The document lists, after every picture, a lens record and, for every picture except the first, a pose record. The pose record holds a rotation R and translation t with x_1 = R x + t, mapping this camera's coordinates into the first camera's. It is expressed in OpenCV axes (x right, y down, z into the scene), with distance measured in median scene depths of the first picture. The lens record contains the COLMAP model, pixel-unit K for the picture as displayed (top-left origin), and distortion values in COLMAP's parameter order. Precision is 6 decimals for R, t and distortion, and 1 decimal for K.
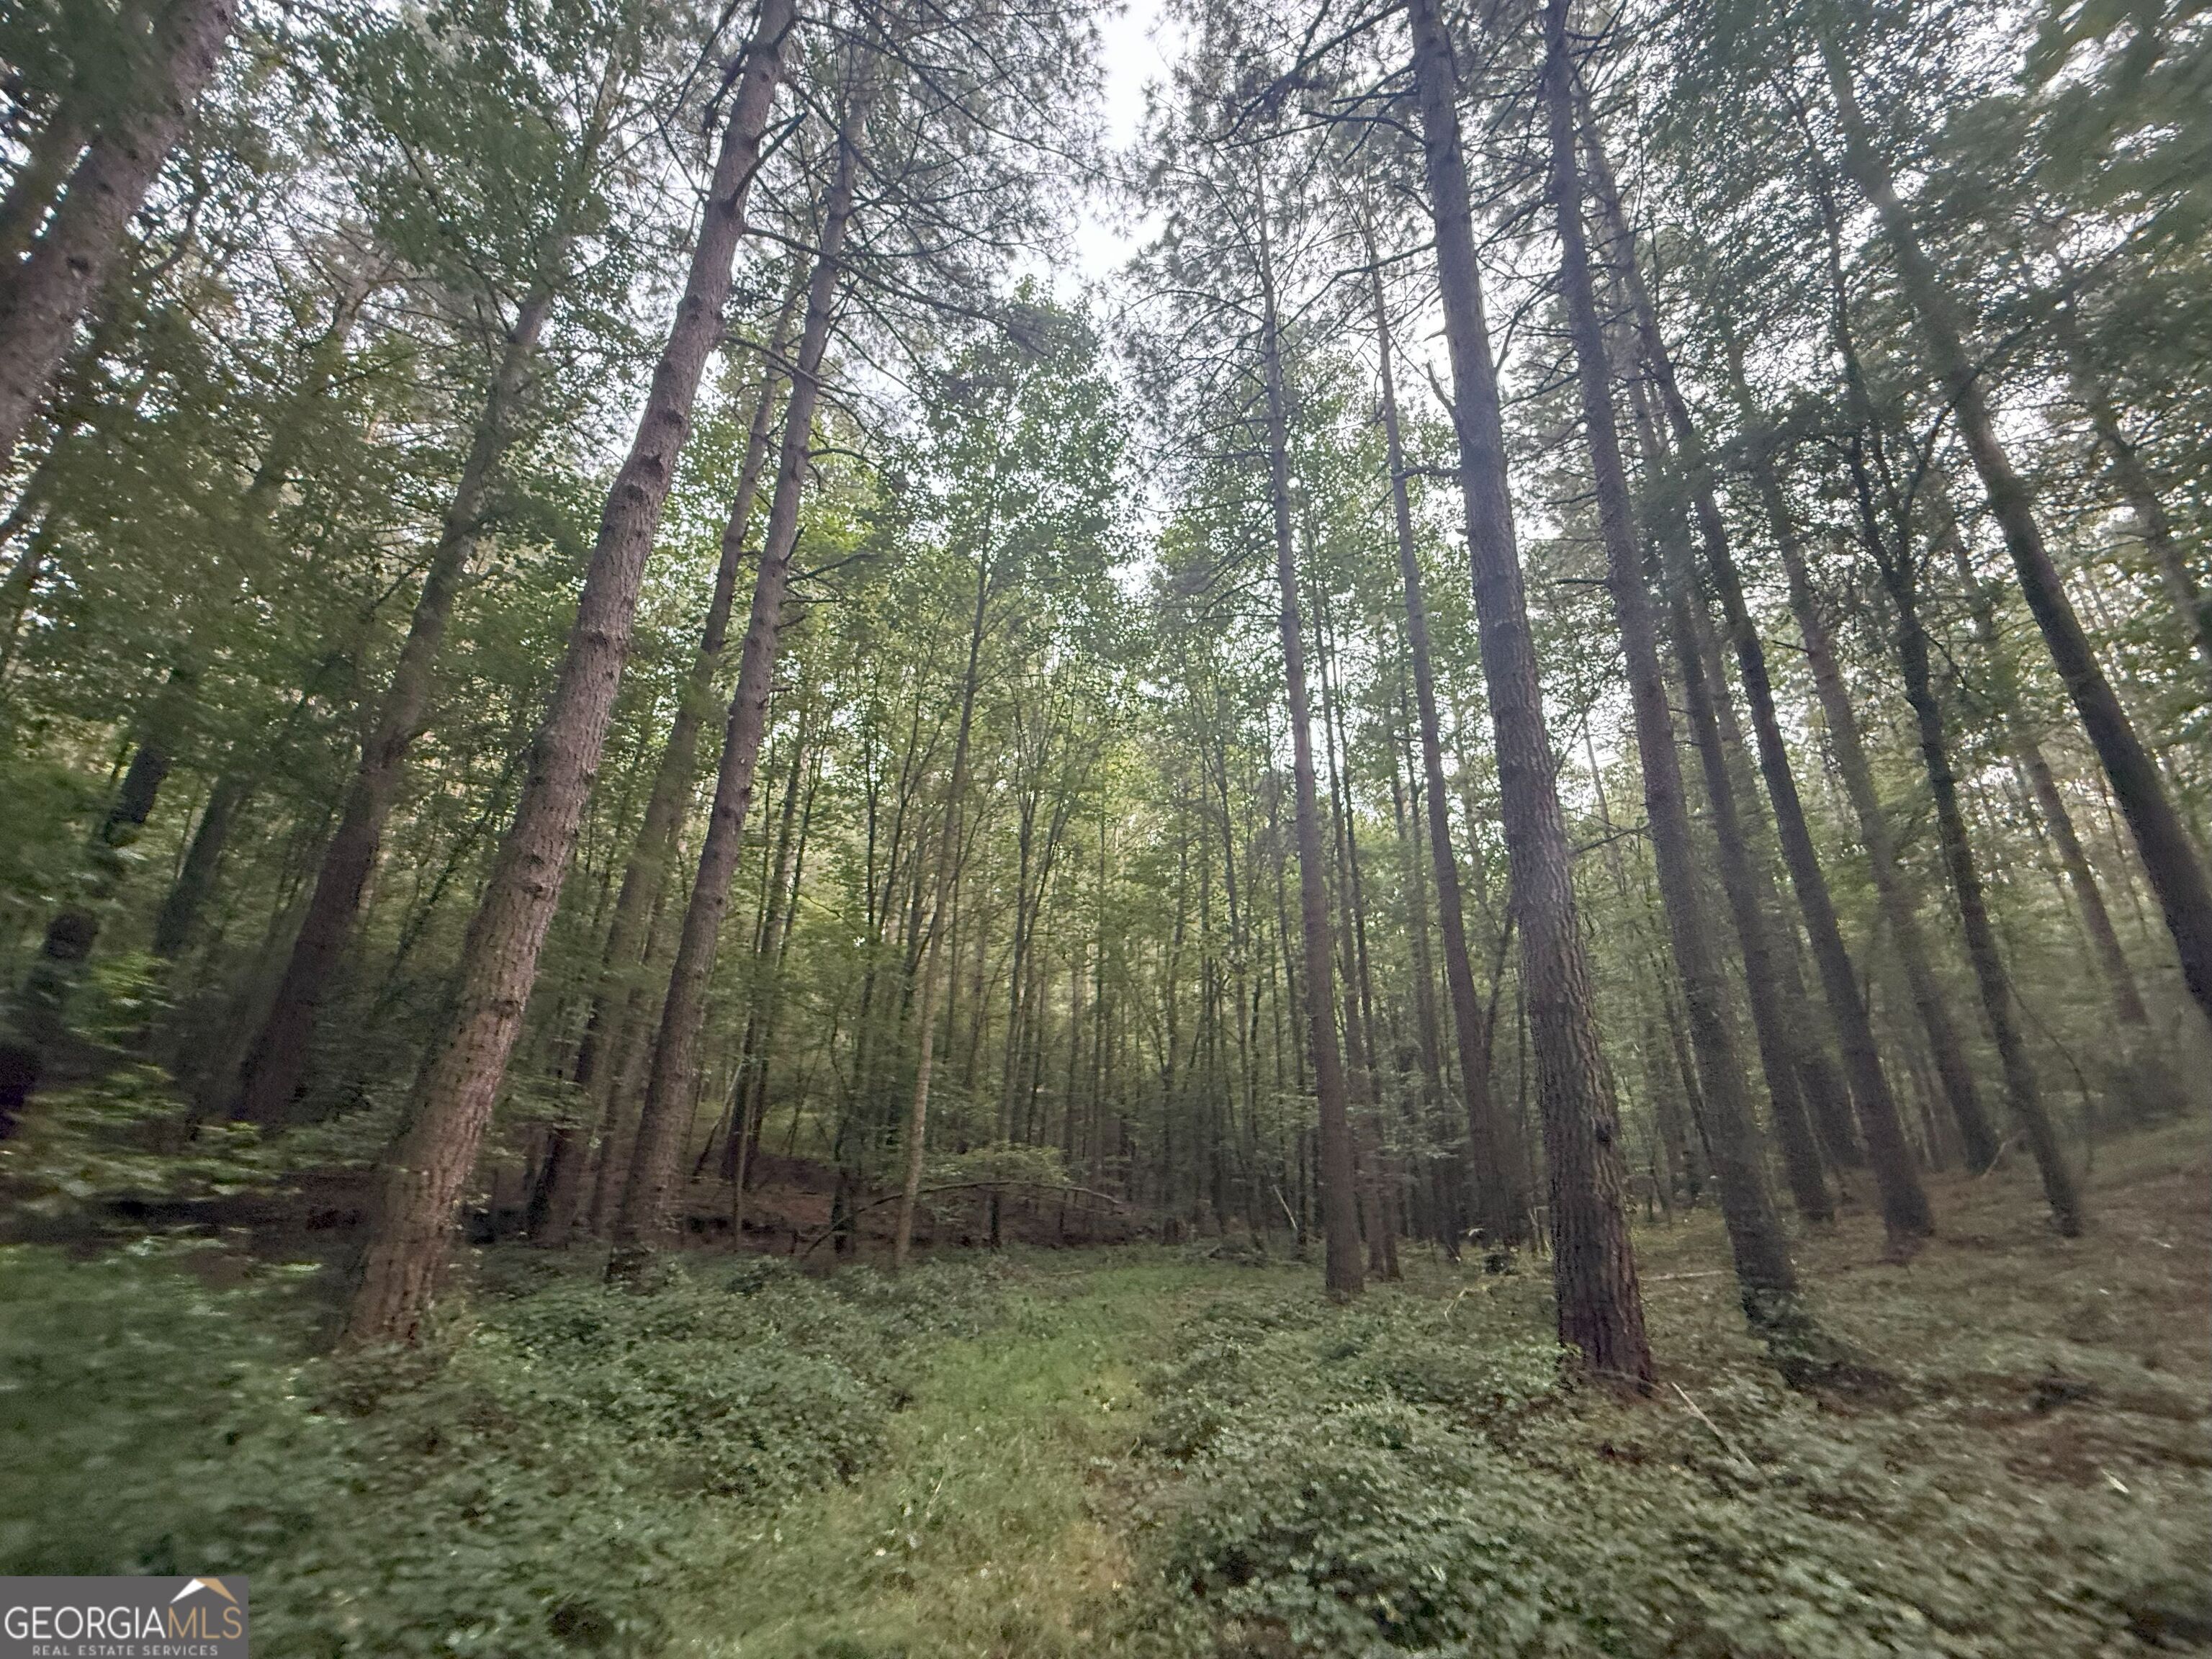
lens RADIAL K [[884.4, 0, 1103.4], [0, 884.4, 826.7], [0, 0, 1]] dist [0.000374, 0.000119]
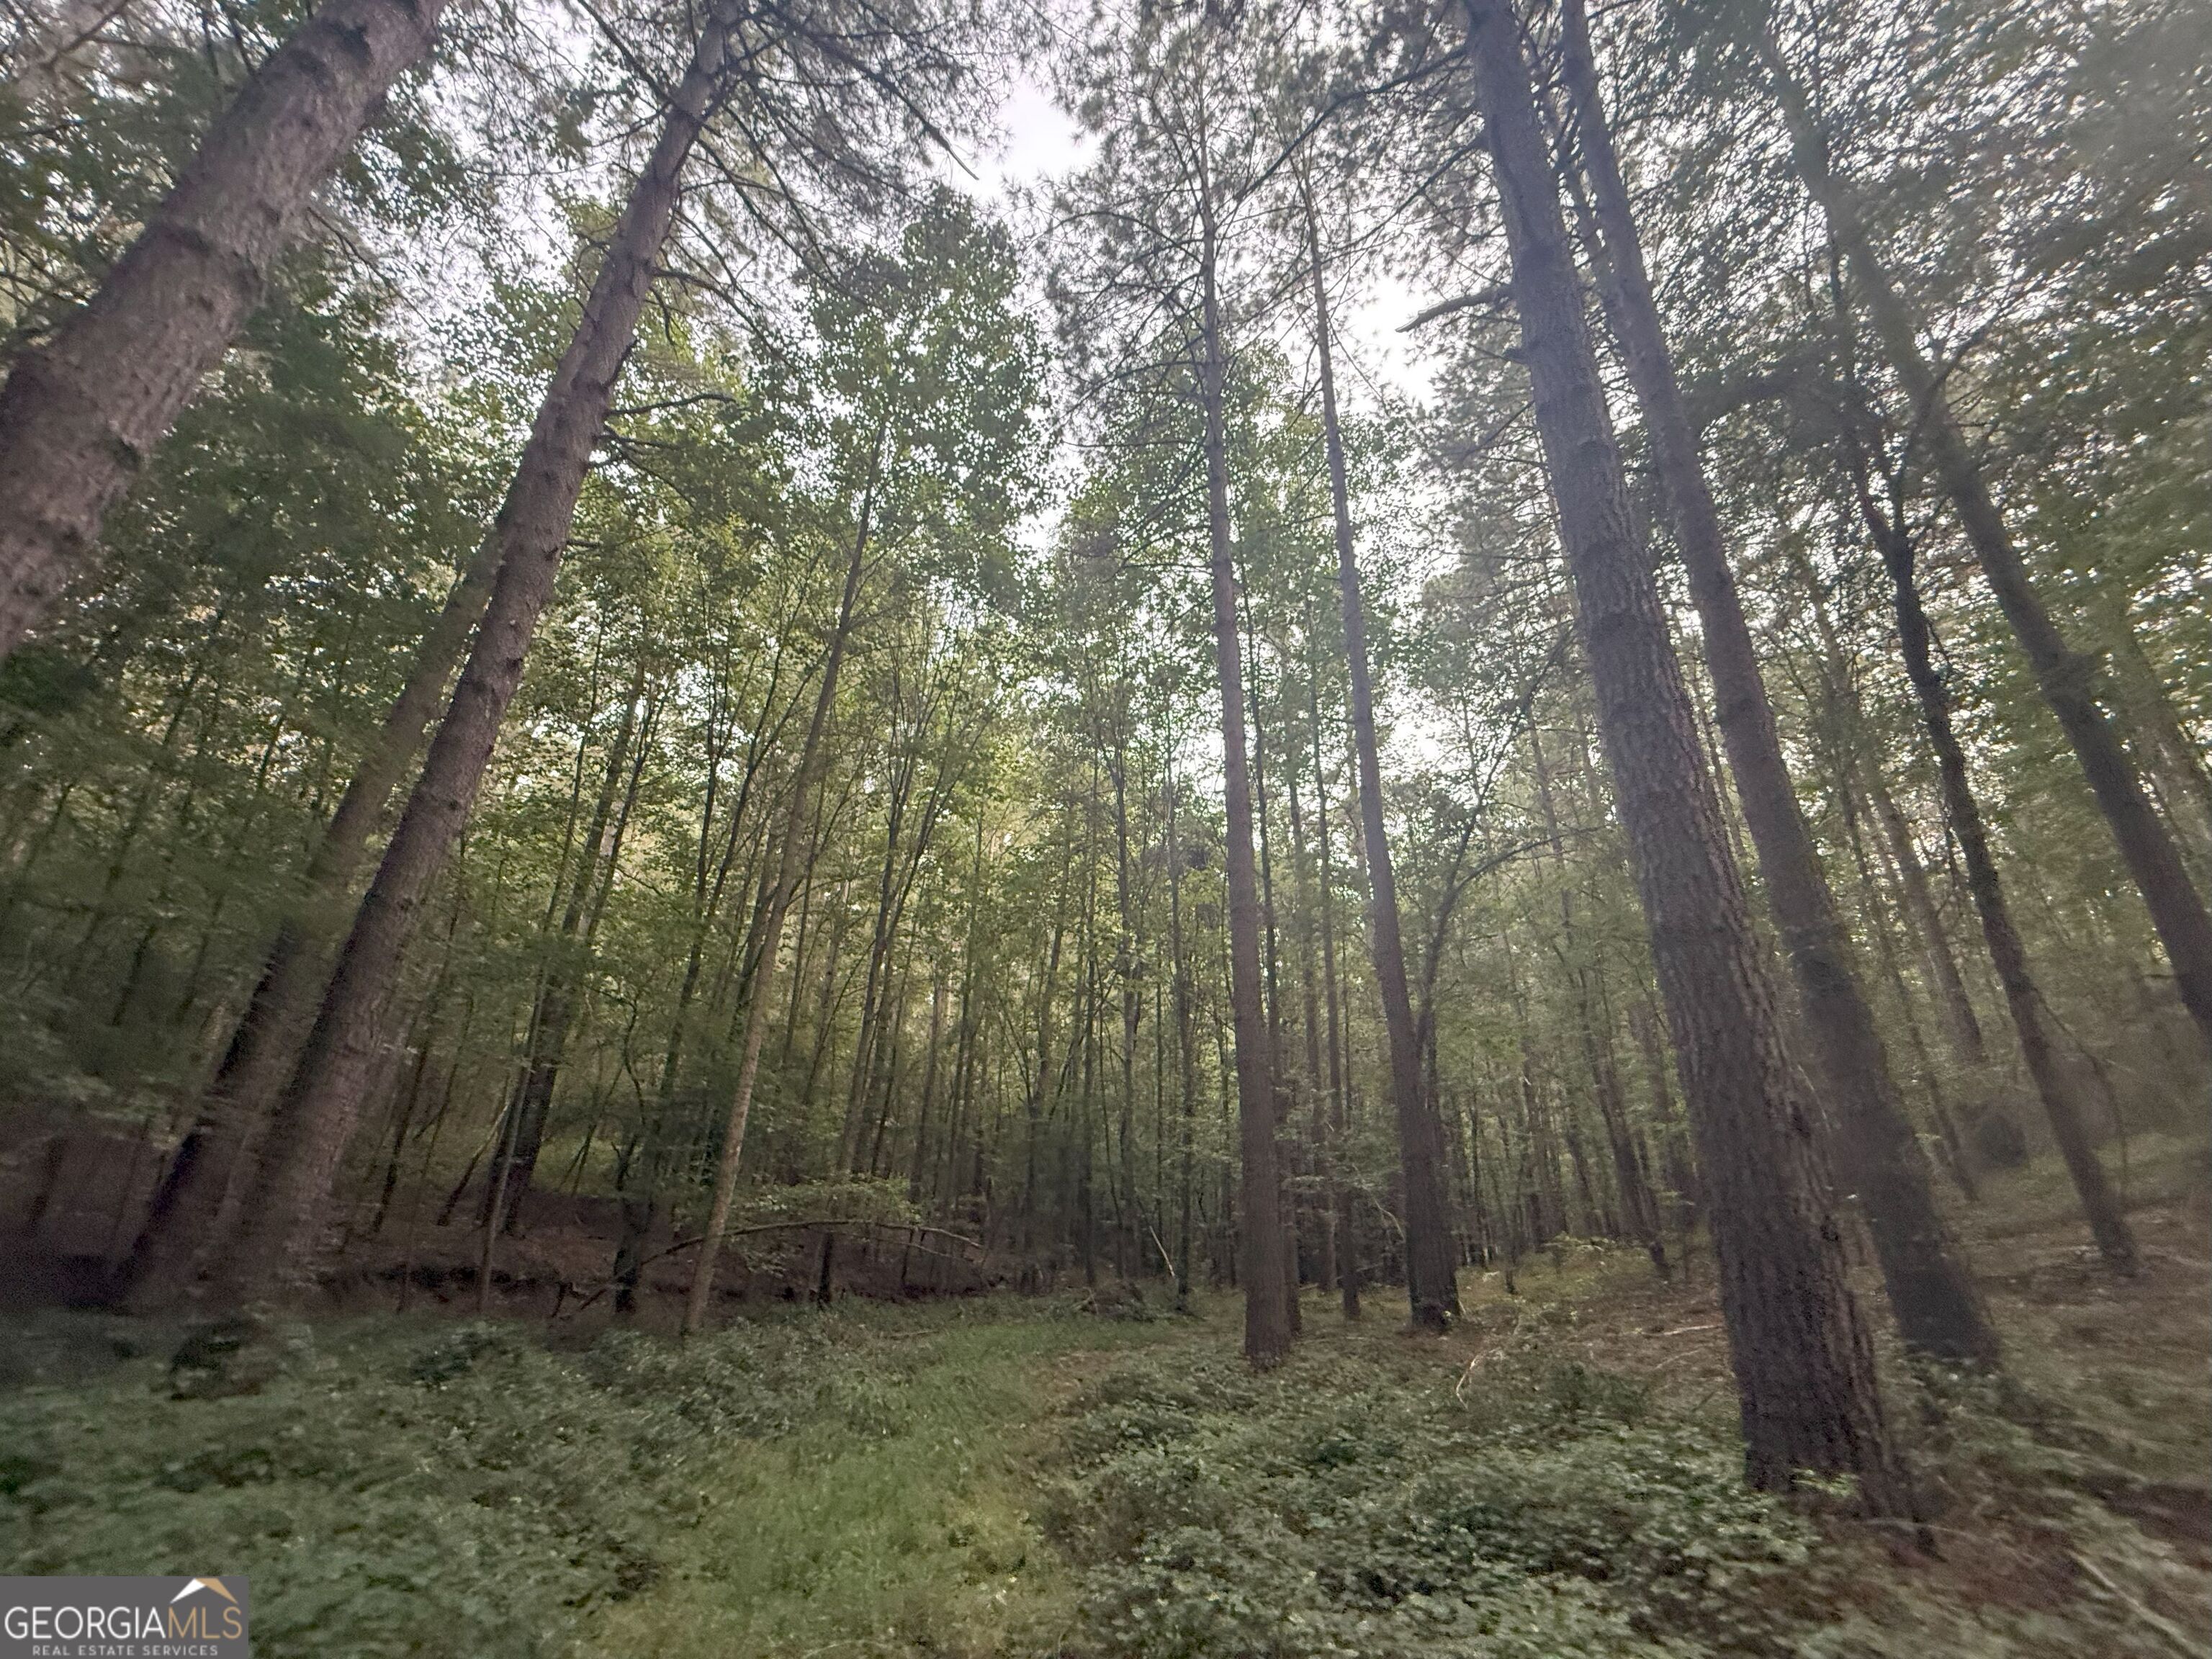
lens RADIAL K [[884.4, 0, 1103.4], [0, 884.4, 826.7], [0, 0, 1]] dist [0.000374, 0.000119]
pose [[0.986872, 0.066922, 0.146984, -0.013885], [-0.060281, 0.996969, -0.049190, 0.052470], [-0.149830, 0.039684, 0.987915, 0.115288]]
